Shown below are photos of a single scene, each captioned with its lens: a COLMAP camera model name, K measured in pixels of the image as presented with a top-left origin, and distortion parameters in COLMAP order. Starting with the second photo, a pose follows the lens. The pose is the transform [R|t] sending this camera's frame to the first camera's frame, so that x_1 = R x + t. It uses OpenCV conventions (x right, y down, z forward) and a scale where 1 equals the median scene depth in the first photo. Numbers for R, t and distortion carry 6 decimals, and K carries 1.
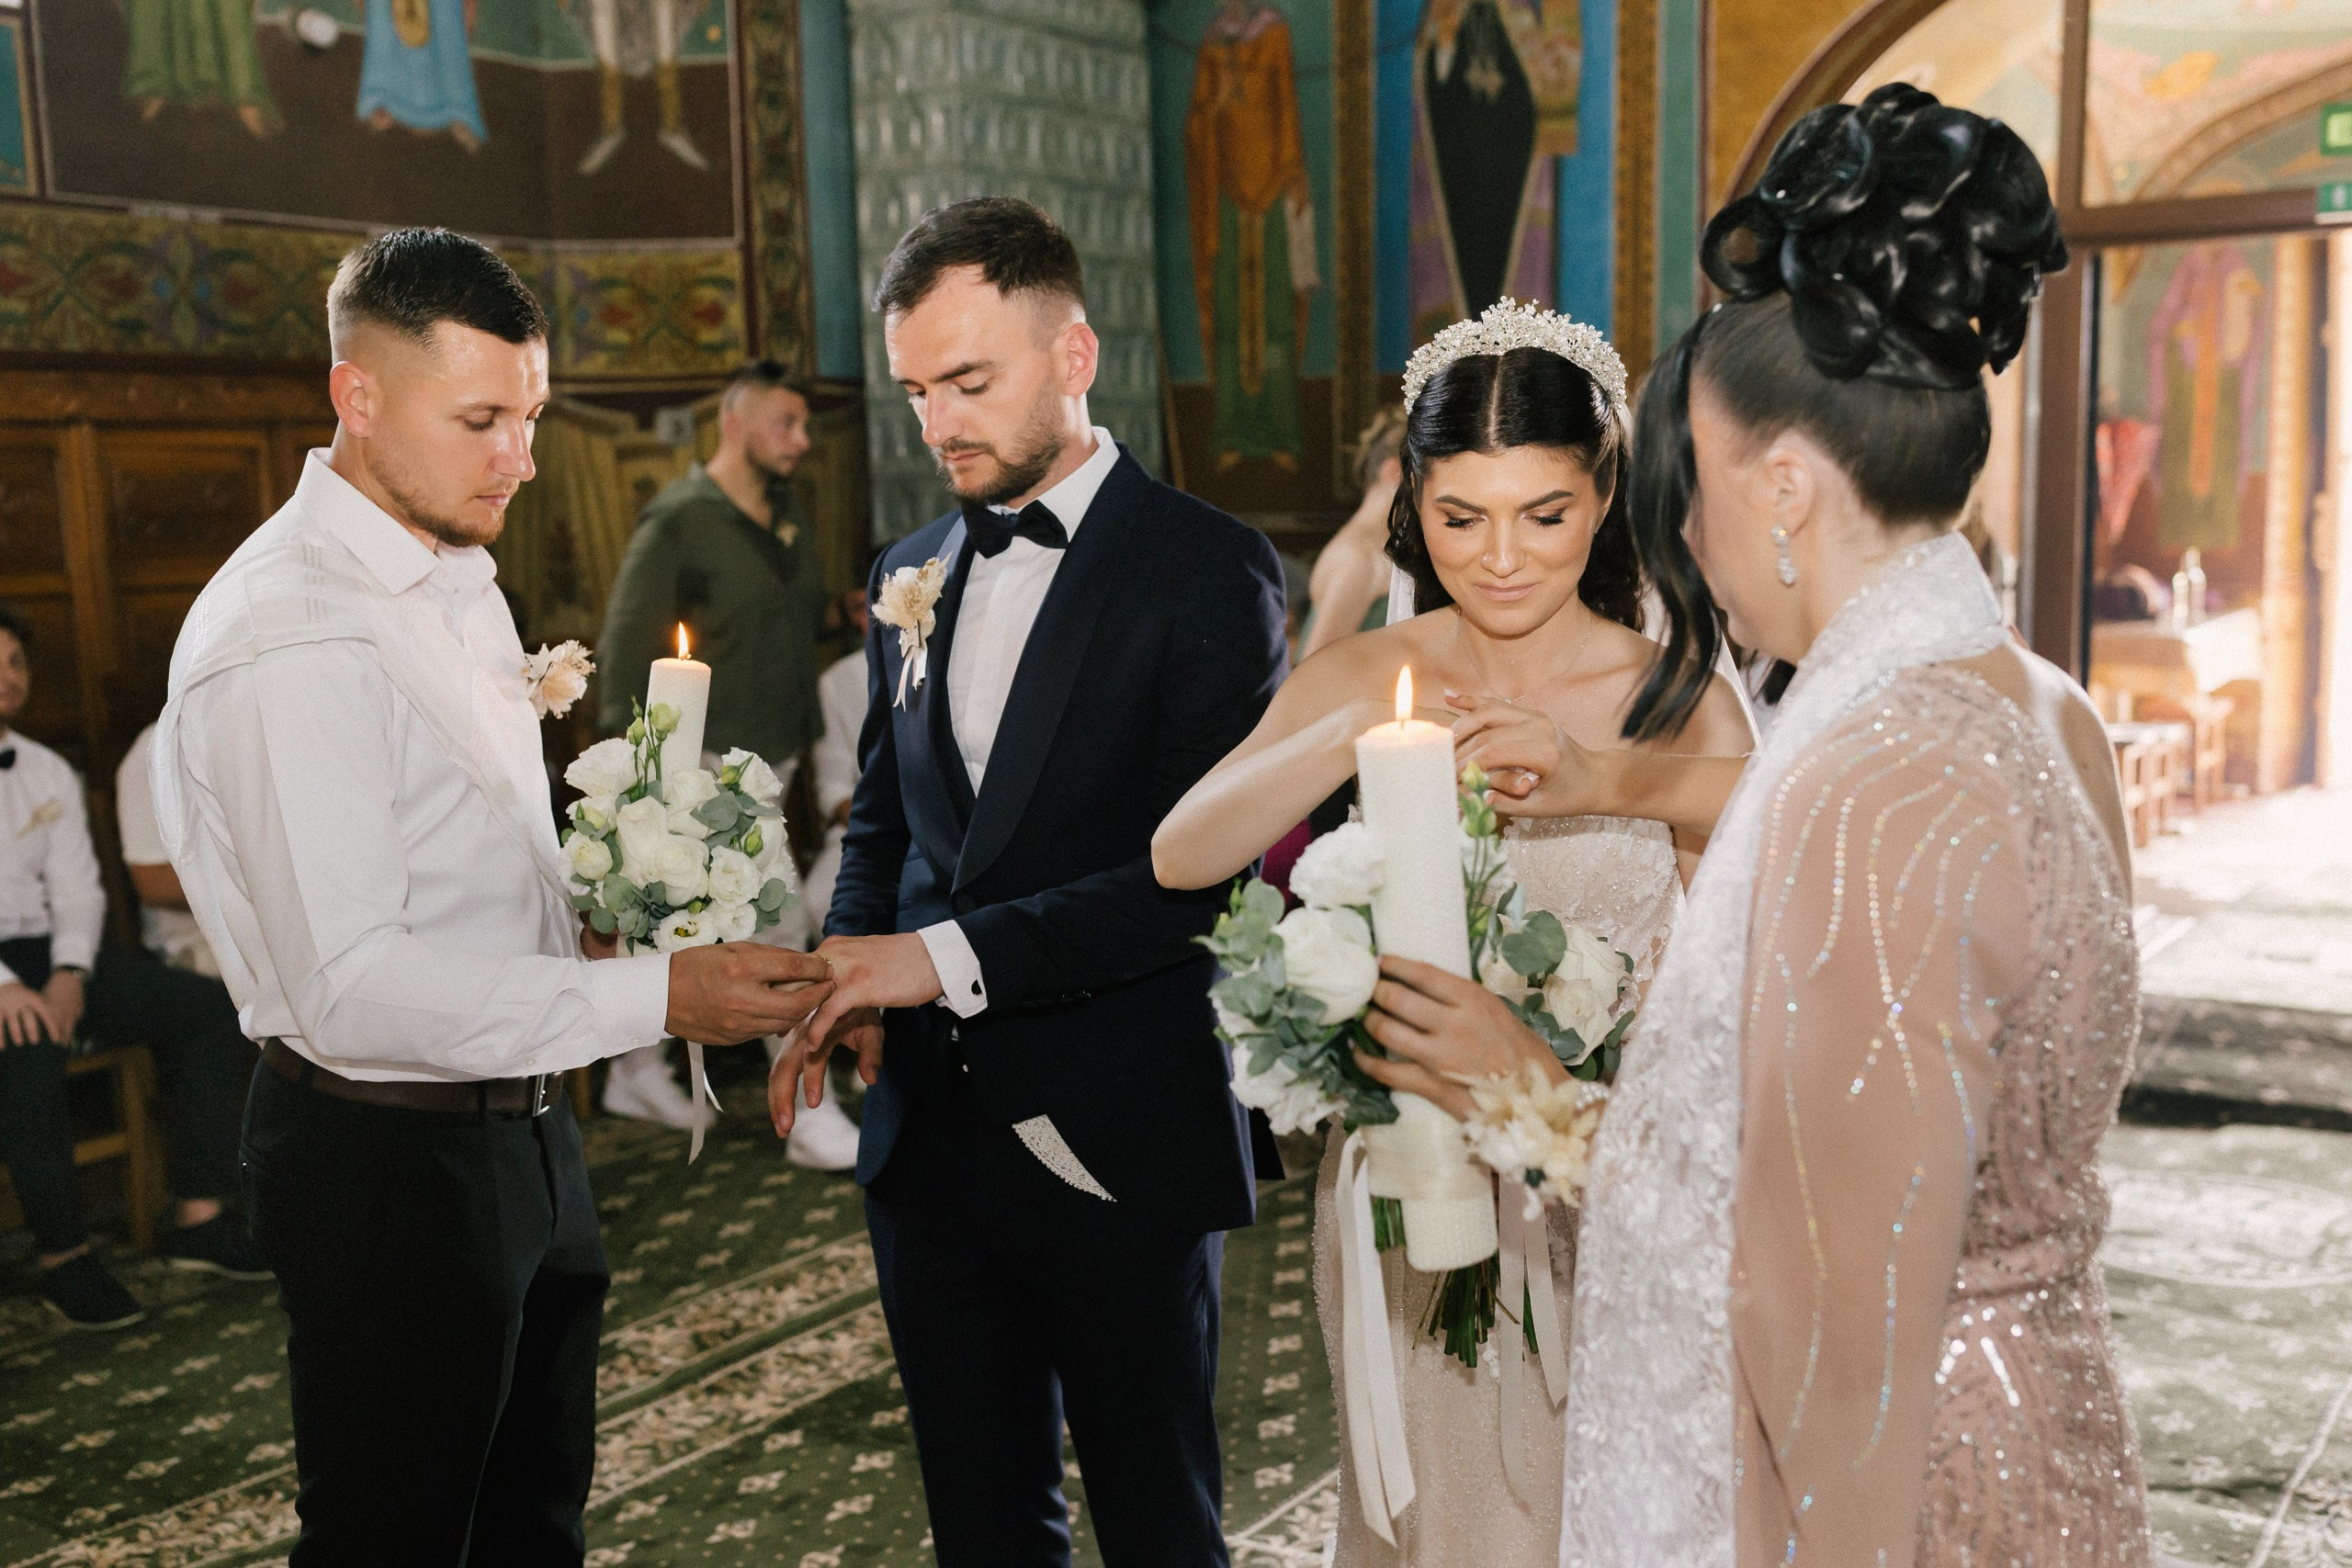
lens RADIAL K [[2330.9, 0, 1183.0], [0, 2330.9, 777.1], [0, 0, 1]] dist [0.007044, -0.015204]
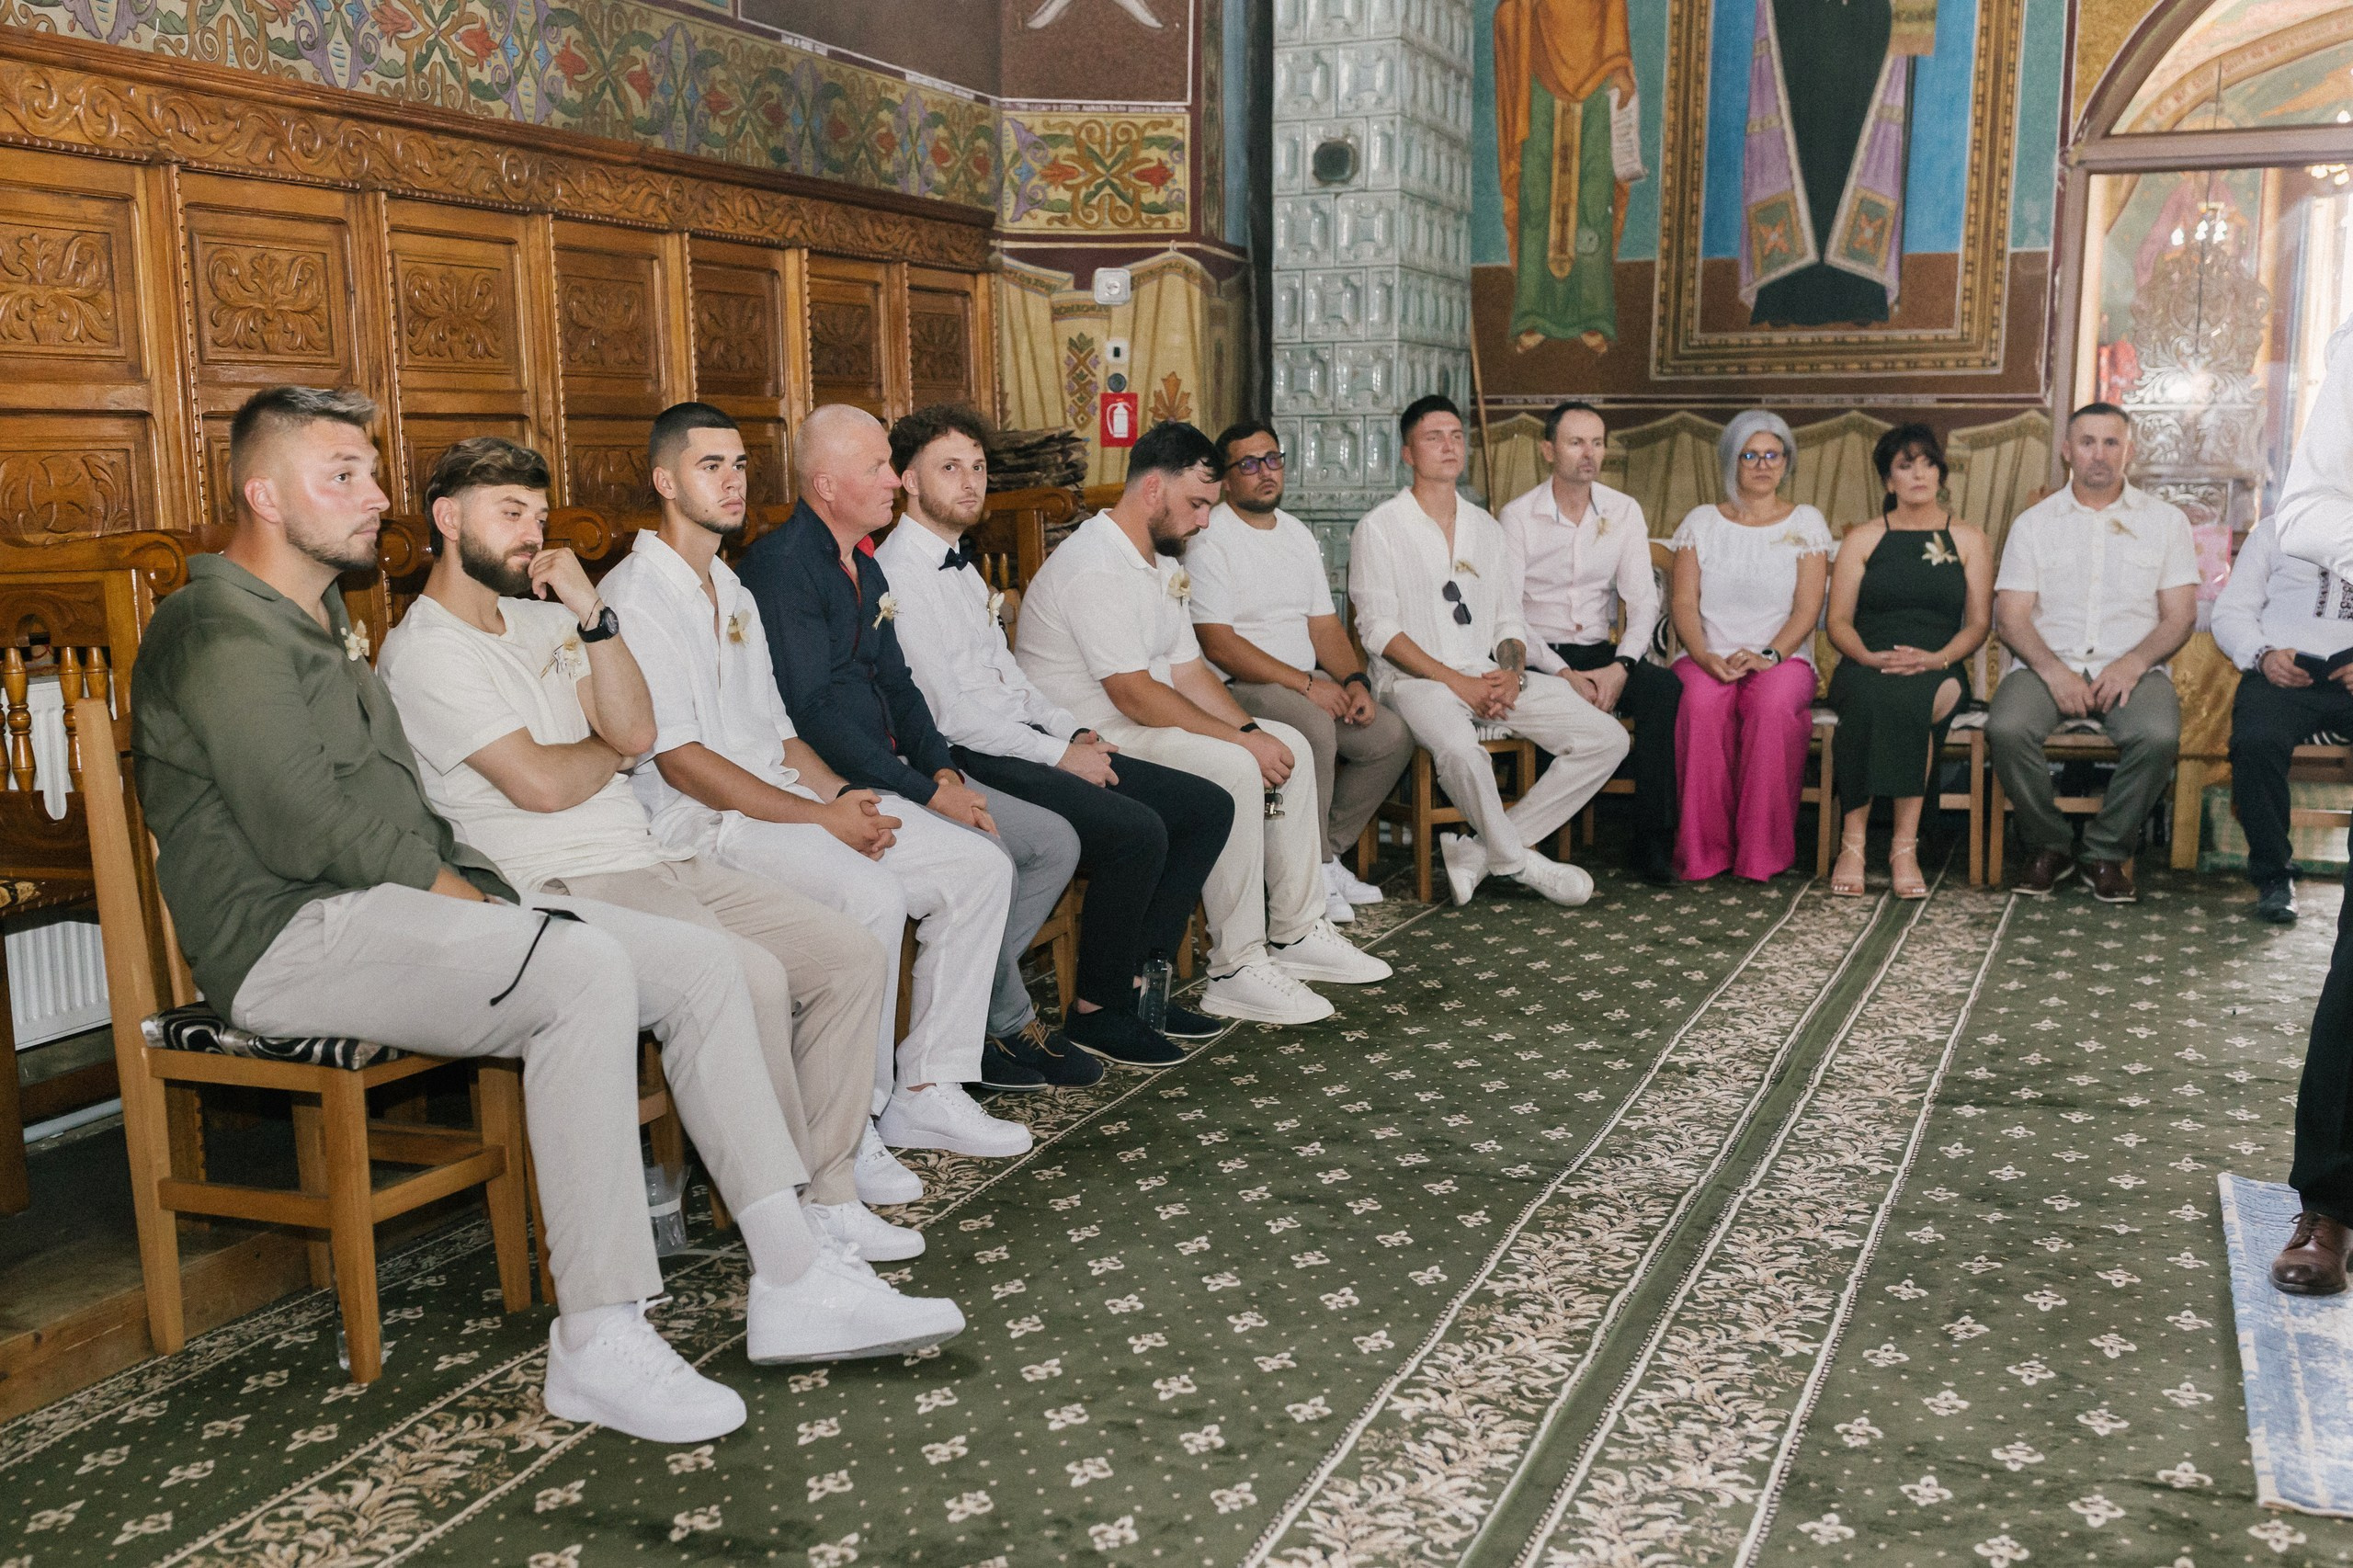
lens RADIAL K [[2548.3, 0, 997.6], [0, 2548.3, 868.0], [0, 0, 1]] dist [-0.000623, -0.006033]
pose [[0.981808, -0.014040, 0.189357, -0.485817], [0.007150, 0.999289, 0.037020, 0.061374], [-0.189742, -0.034993, 0.981210, -0.085268]]
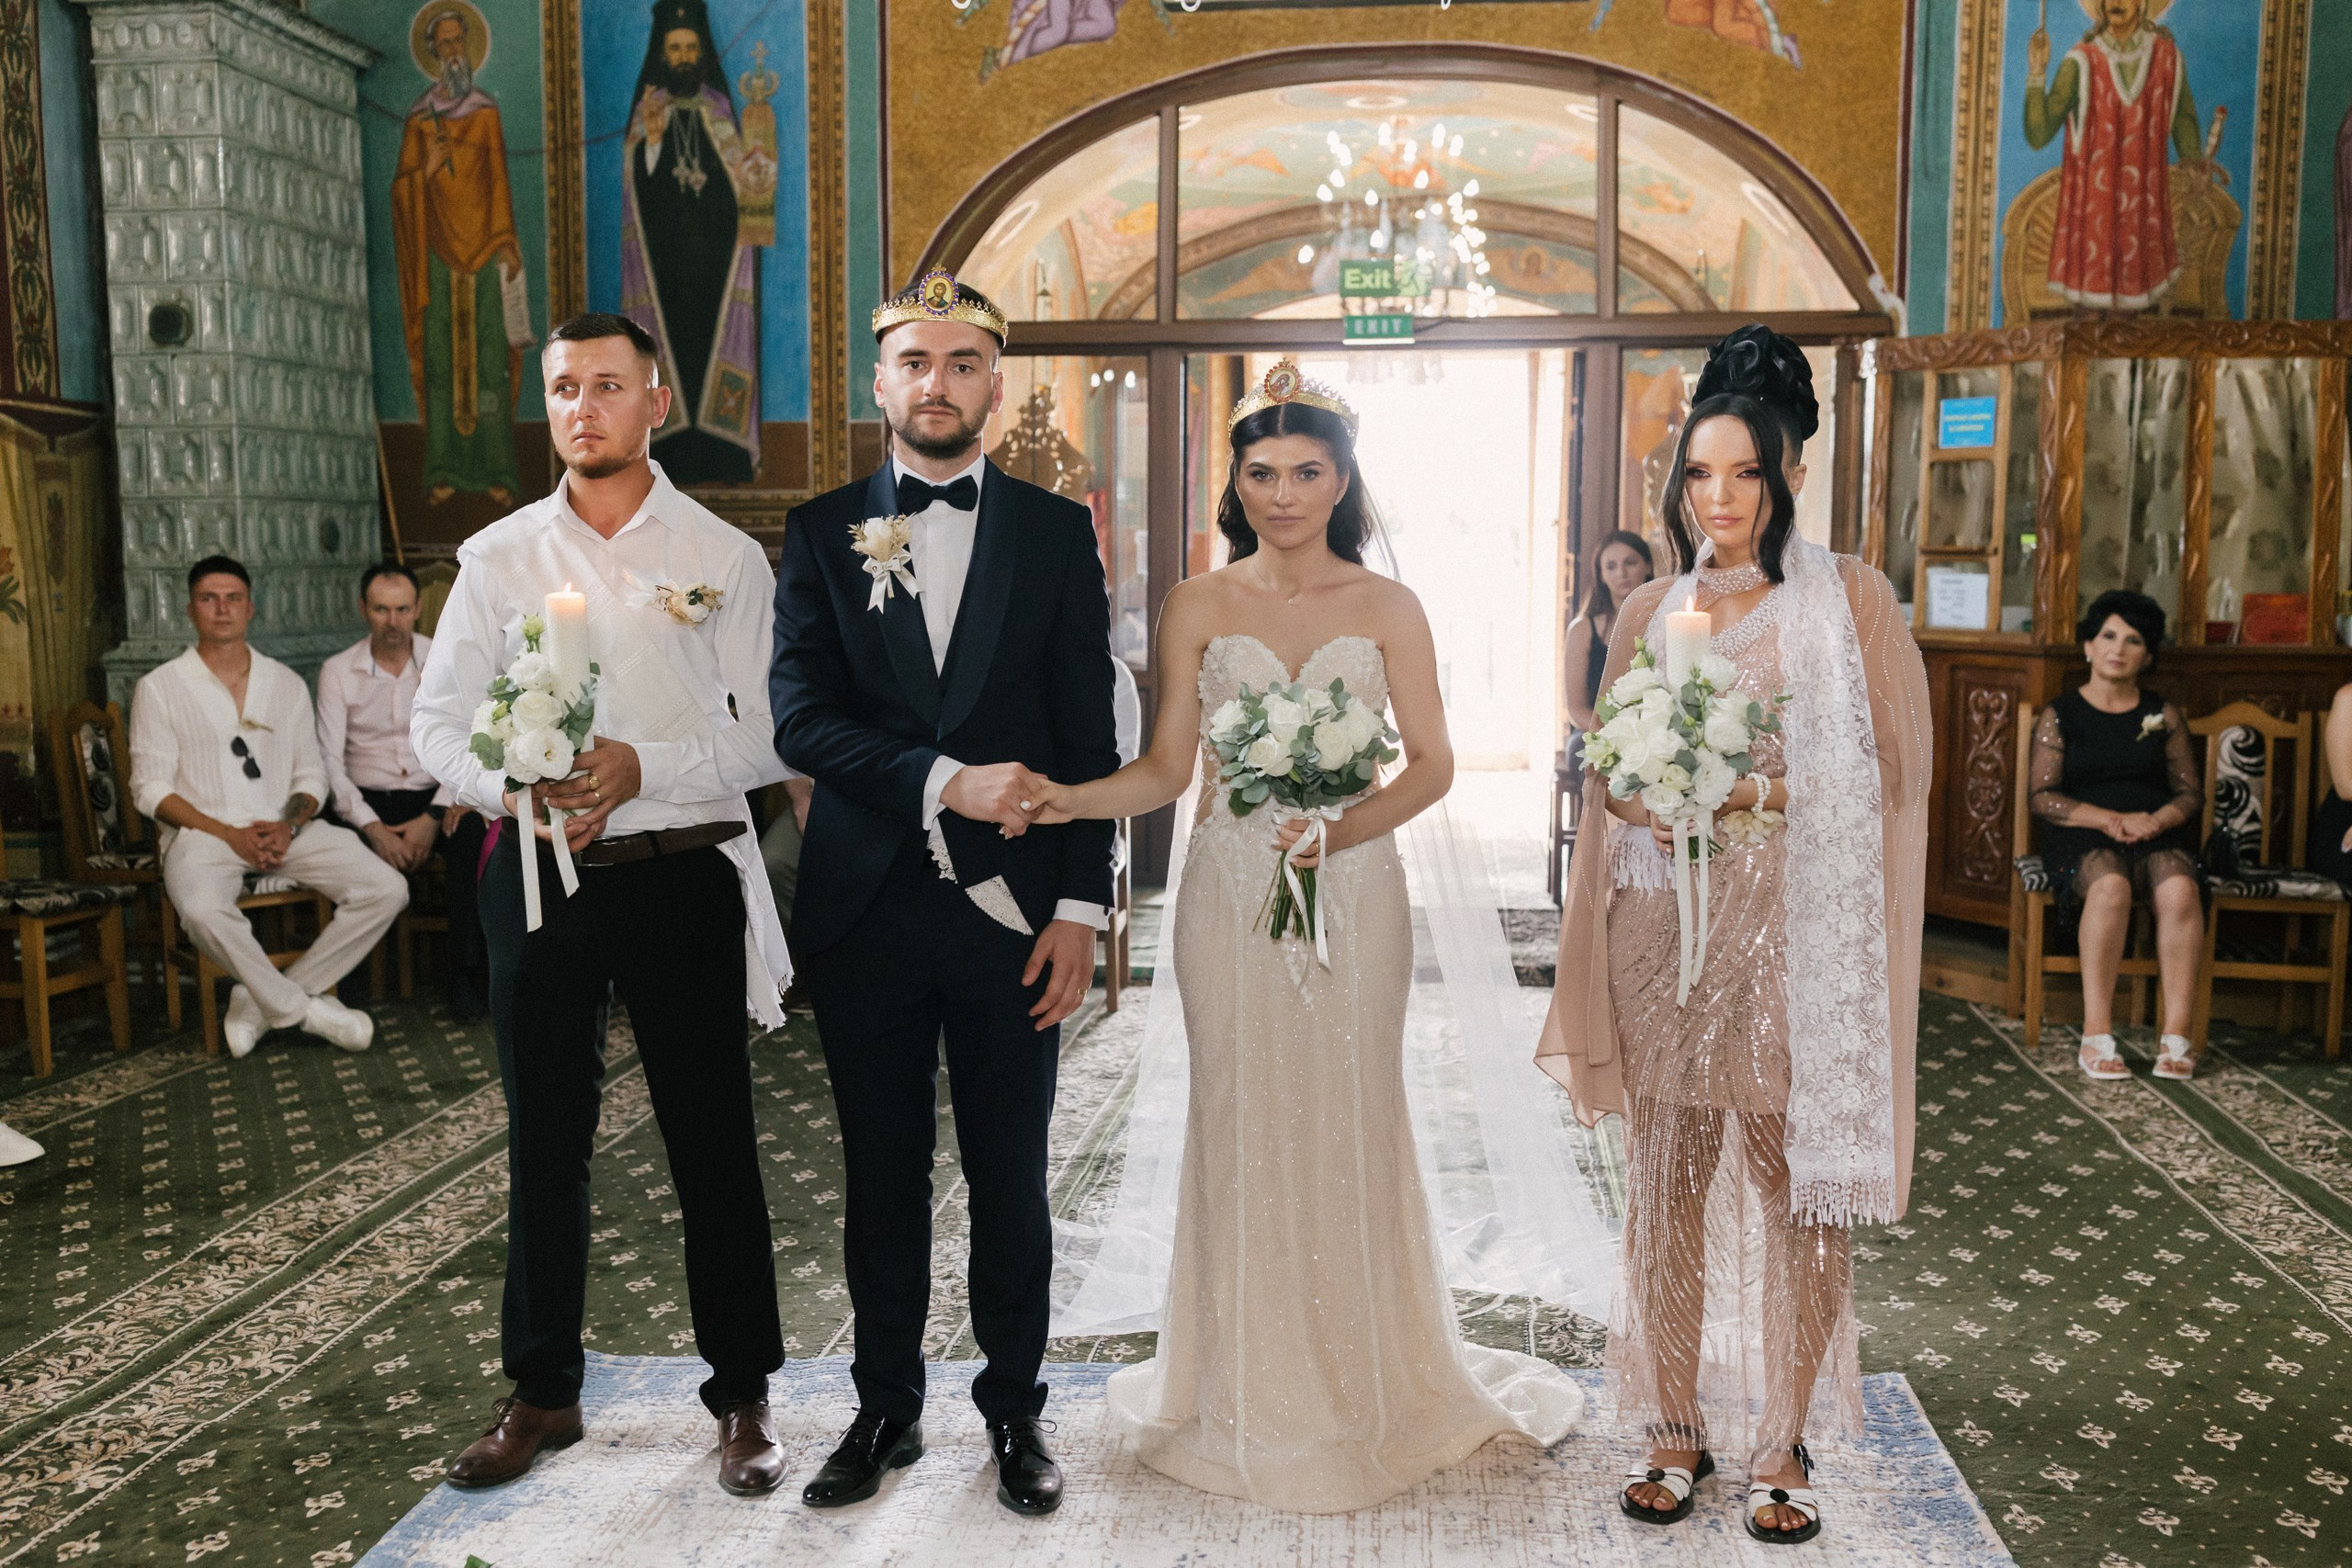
lens RADIAL K [[2260.3, 0, 1174.1], [0, 2260.3, 781.0], [0, 0, 1]] dist [0.011614, -0.018092]
pose [[0.878641, -0.029487, 0.476572, -0.214103], [0.041264, 0.999046, -0.014263, 0.032357], [-0.475697, 0.032198, 0.879020, -0.110679]]
